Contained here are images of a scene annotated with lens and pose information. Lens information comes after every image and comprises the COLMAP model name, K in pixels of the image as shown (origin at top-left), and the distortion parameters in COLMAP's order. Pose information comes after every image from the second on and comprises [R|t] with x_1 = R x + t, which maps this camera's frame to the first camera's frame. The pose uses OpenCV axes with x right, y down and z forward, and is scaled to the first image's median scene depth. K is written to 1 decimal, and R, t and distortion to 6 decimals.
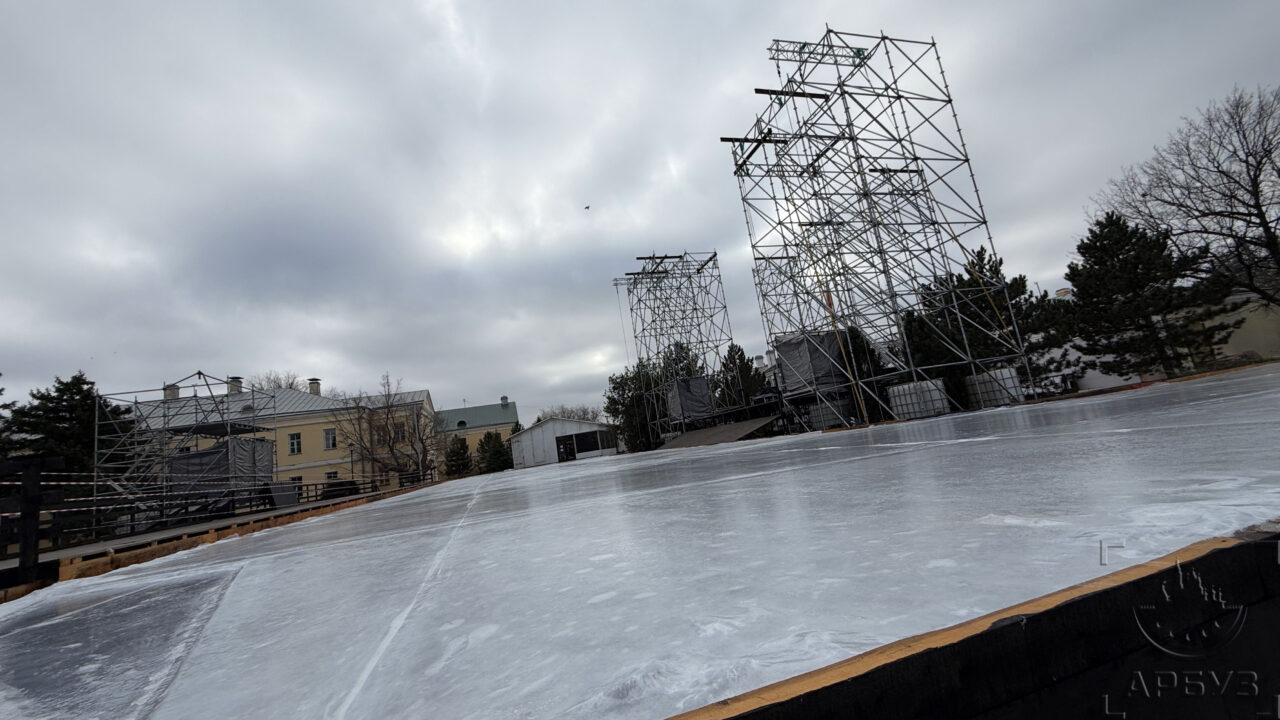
lens RADIAL K [[498.5, 0, 640.0], [0, 498.5, 360.0], [0, 0, 1]] dist [0.000367, 0.000055]
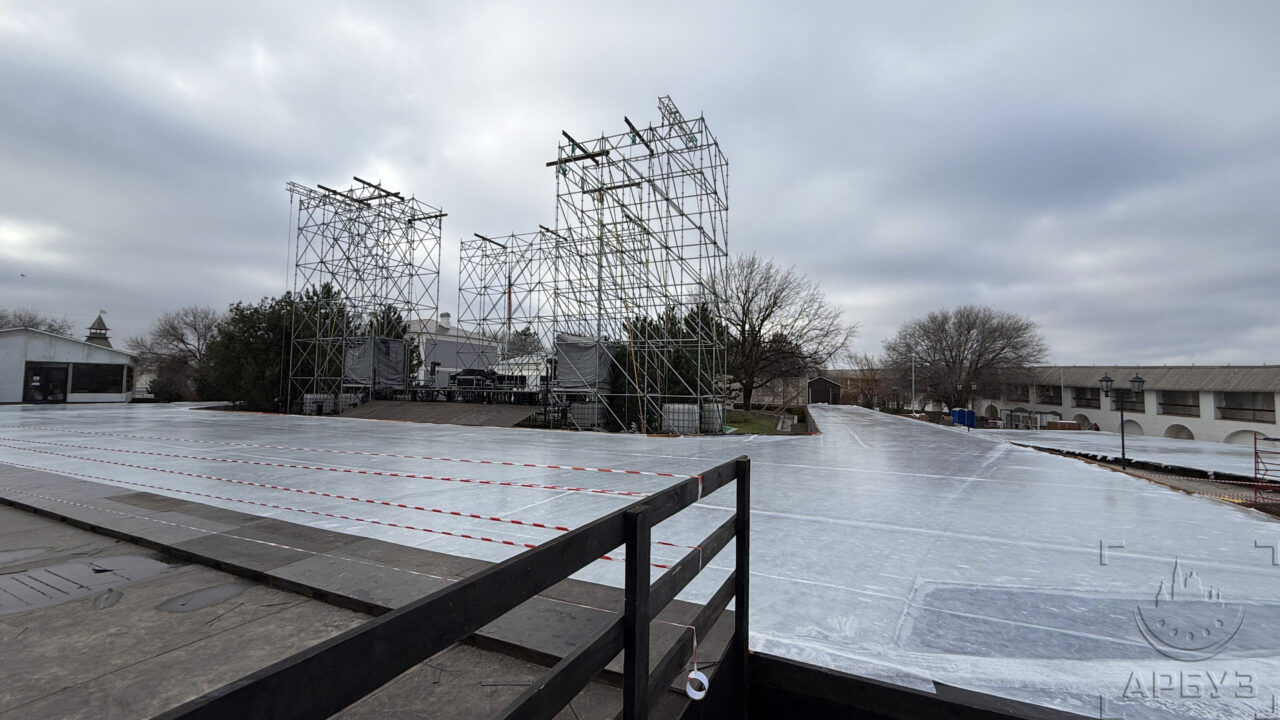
lens RADIAL K [[498.5, 0, 640.0], [0, 498.5, 360.0], [0, 0, 1]] dist [0.000367, 0.000055]
pose [[0.647227, 0.216507, 0.730904, -0.213127], [-0.244706, 0.967083, -0.069777, 0.020835], [-0.721953, -0.133695, 0.678903, 0.078630]]
